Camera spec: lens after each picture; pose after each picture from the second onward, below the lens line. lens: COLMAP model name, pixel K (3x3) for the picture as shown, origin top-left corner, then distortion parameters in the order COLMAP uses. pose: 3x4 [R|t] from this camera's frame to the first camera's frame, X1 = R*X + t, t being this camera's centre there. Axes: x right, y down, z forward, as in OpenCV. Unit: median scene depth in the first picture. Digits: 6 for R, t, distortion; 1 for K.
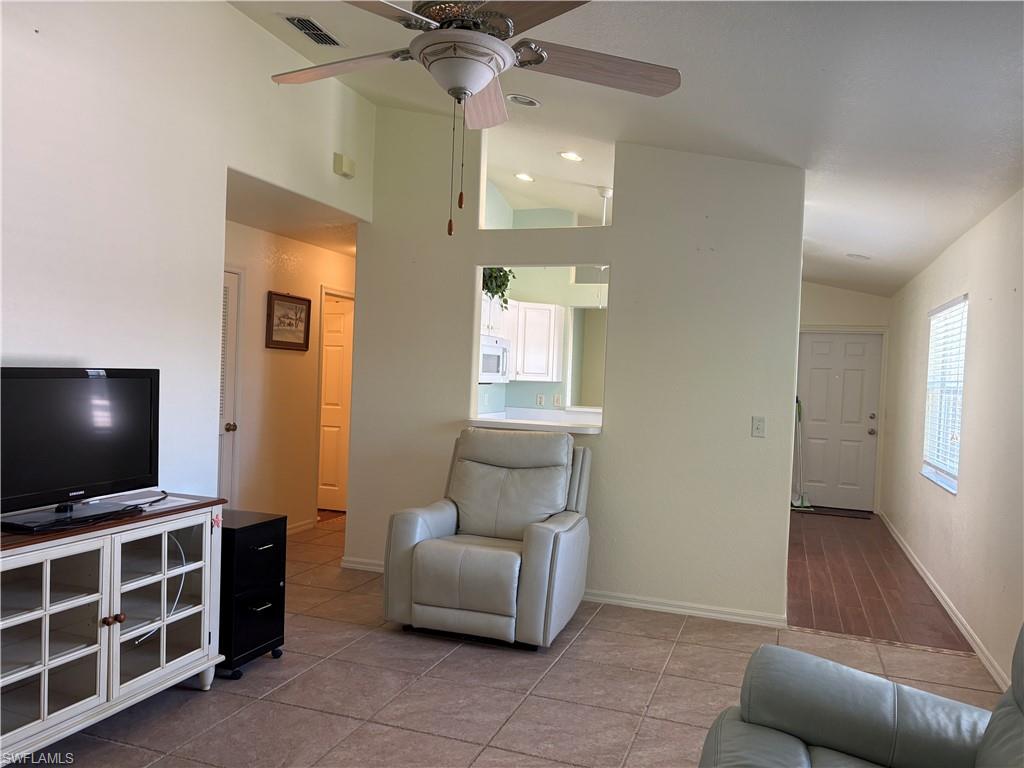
lens RADIAL K [[770.0, 0, 507.1], [0, 770.0, 386.5], [0, 0, 1]] dist [0.050666, -0.065344]
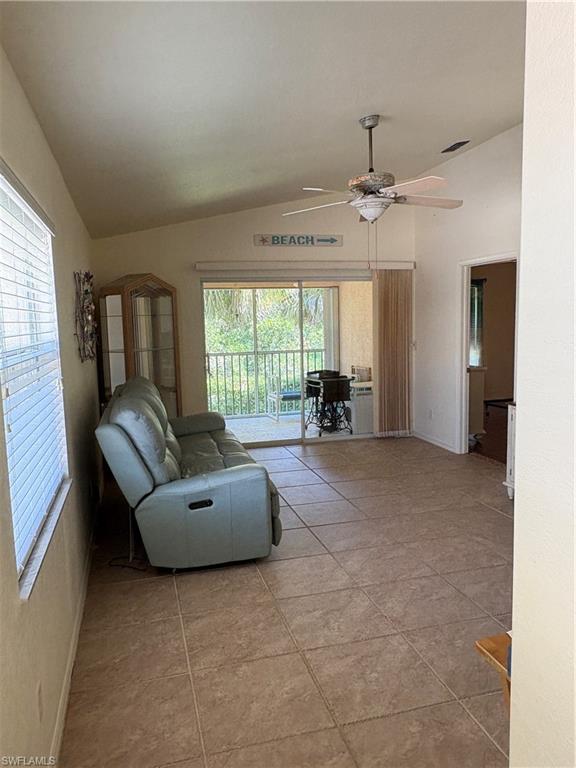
lens RADIAL K [[567.4, 0, 284.1], [0, 567.4, 384.7], [0, 0, 1]] dist [-0.009263, -0.001841]
pose [[-0.820935, 0.049241, -0.568894, 0.832582], [-0.013748, 0.994282, 0.105898, -0.039691], [0.570856, 0.094757, -0.815564, 1.647953]]
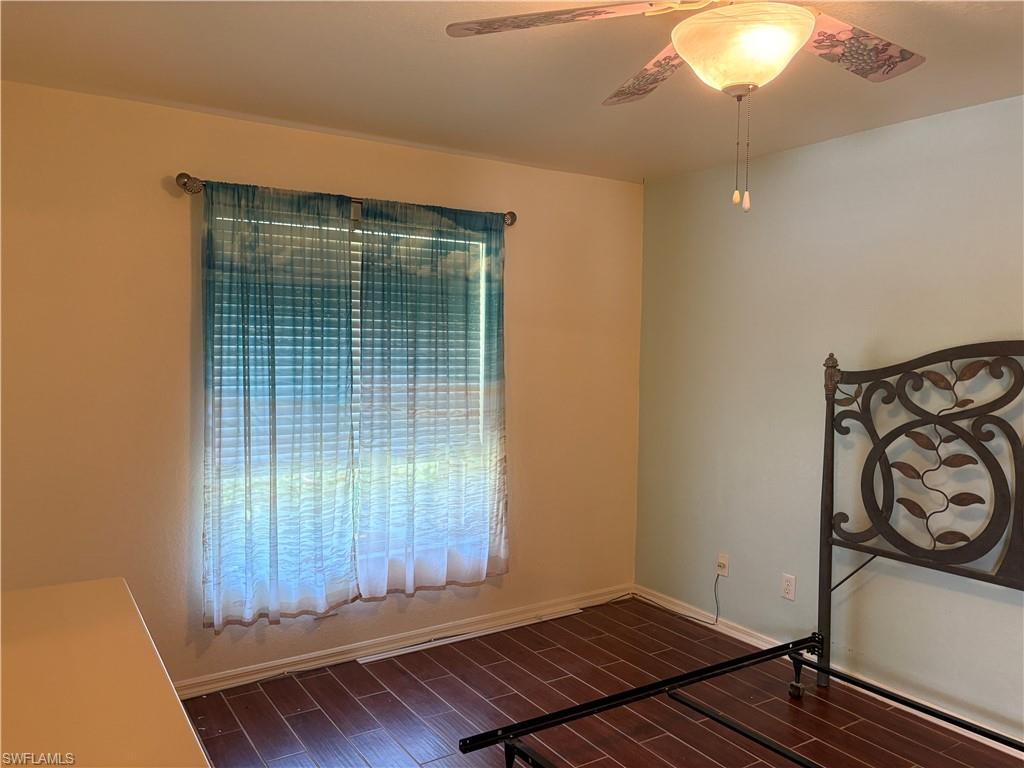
lens RADIAL K [[780.0, 0, 517.1], [0, 780.0, 383.8], [0, 0, 1]] dist [0.035965, -0.001466]
pose [[-0.594438, -0.002480, -0.804138, -0.962087], [-0.048778, 0.998265, 0.032978, -0.076651], [0.802661, 0.058828, -0.593528, 0.387656]]
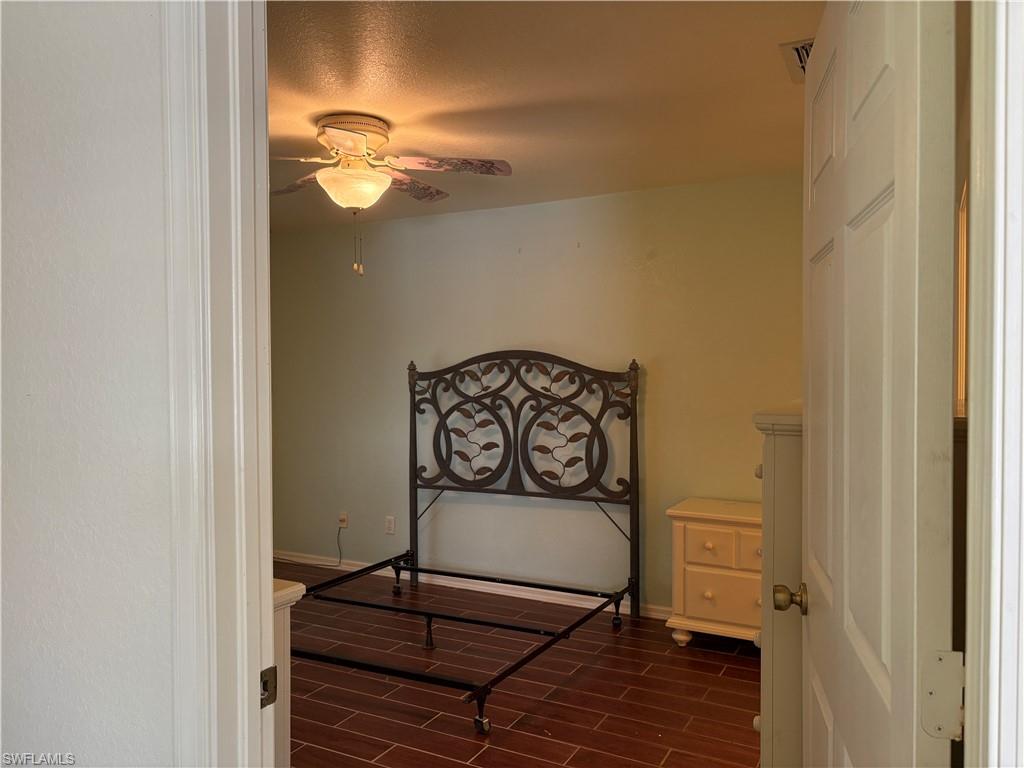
lens RADIAL K [[770.0, 0, 507.1], [0, 770.0, 386.5], [0, 0, 1]] dist [0.050666, -0.065344]
pose [[-0.143961, -0.017531, -0.989428, -0.512360], [-0.016748, 0.999743, -0.015277, -0.027596], [0.989442, 0.014371, -0.144217, 0.524677]]
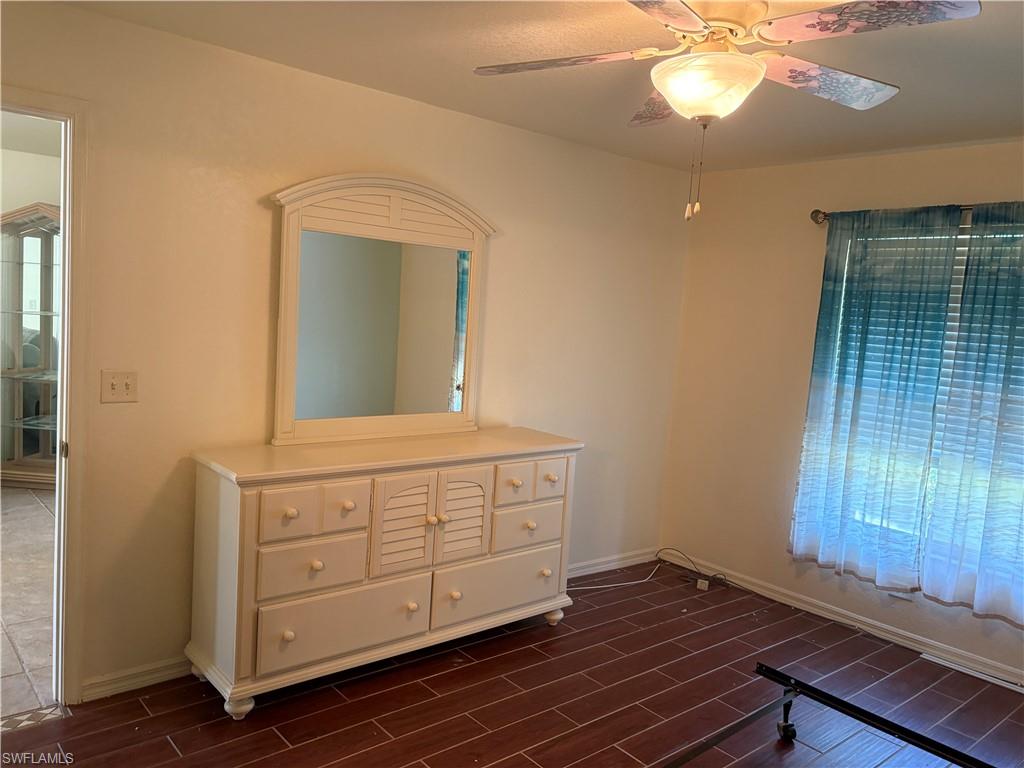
lens RADIAL K [[762.8, 0, 510.1], [0, 762.8, 370.3], [0, 0, 1]] dist [0.008705, -0.000106]
pose [[-0.874762, -0.132022, 0.466221, -1.730090], [-0.088705, 0.989538, 0.113777, -0.124950], [-0.476365, 0.058172, -0.877321, 0.852671]]
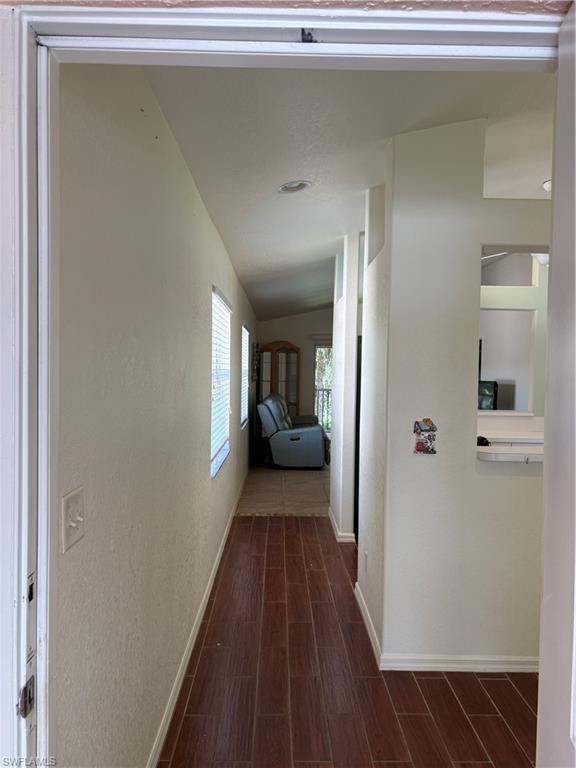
lens RADIAL K [[576.4, 0, 292.7], [0, 576.4, 386.2], [0, 0, 1]] dist [0.038301, -0.036679]
pose [[-0.931981, -0.041642, -0.360109, 1.370789], [-0.056095, 0.997981, 0.029773, -0.027092], [0.358142, 0.047948, -0.932435, 3.246885]]
